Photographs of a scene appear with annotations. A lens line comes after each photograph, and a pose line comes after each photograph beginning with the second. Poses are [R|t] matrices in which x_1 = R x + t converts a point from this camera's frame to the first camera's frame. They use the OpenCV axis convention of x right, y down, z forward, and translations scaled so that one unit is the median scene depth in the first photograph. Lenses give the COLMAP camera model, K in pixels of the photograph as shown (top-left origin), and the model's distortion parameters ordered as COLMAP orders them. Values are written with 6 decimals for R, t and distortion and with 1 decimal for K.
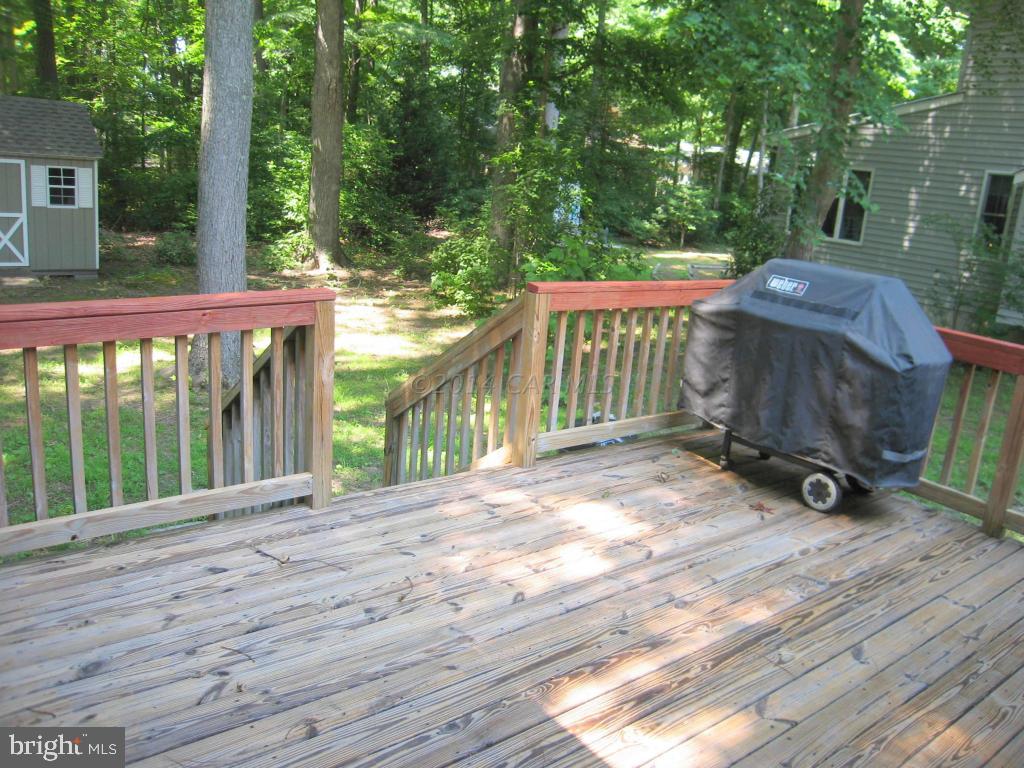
lens RADIAL K [[838.2, 0, 514.7], [0, 838.2, 365.3], [0, 0, 1]] dist [-0.148929, 0.130245]
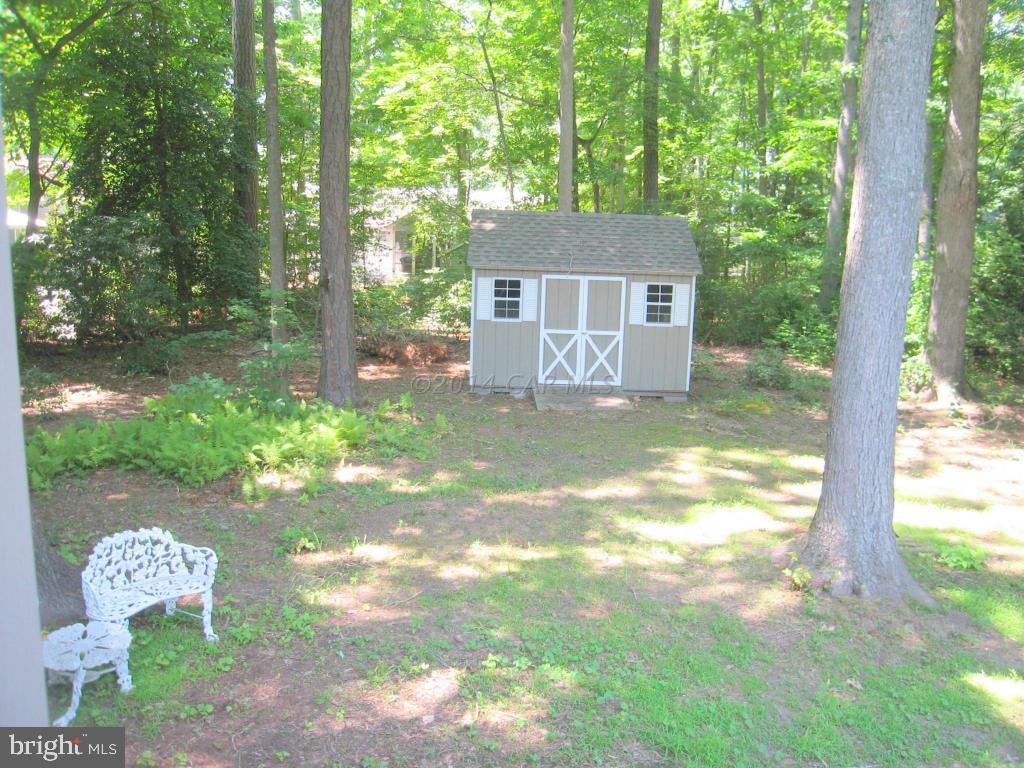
lens RADIAL K [[838.2, 0, 514.7], [0, 838.2, 365.3], [0, 0, 1]] dist [-0.148929, 0.130245]
pose [[0.788835, 0.027797, -0.613976, -0.077148], [-0.104923, 0.990403, -0.089965, -0.037195], [0.605583, 0.135387, 0.784181, 0.117437]]
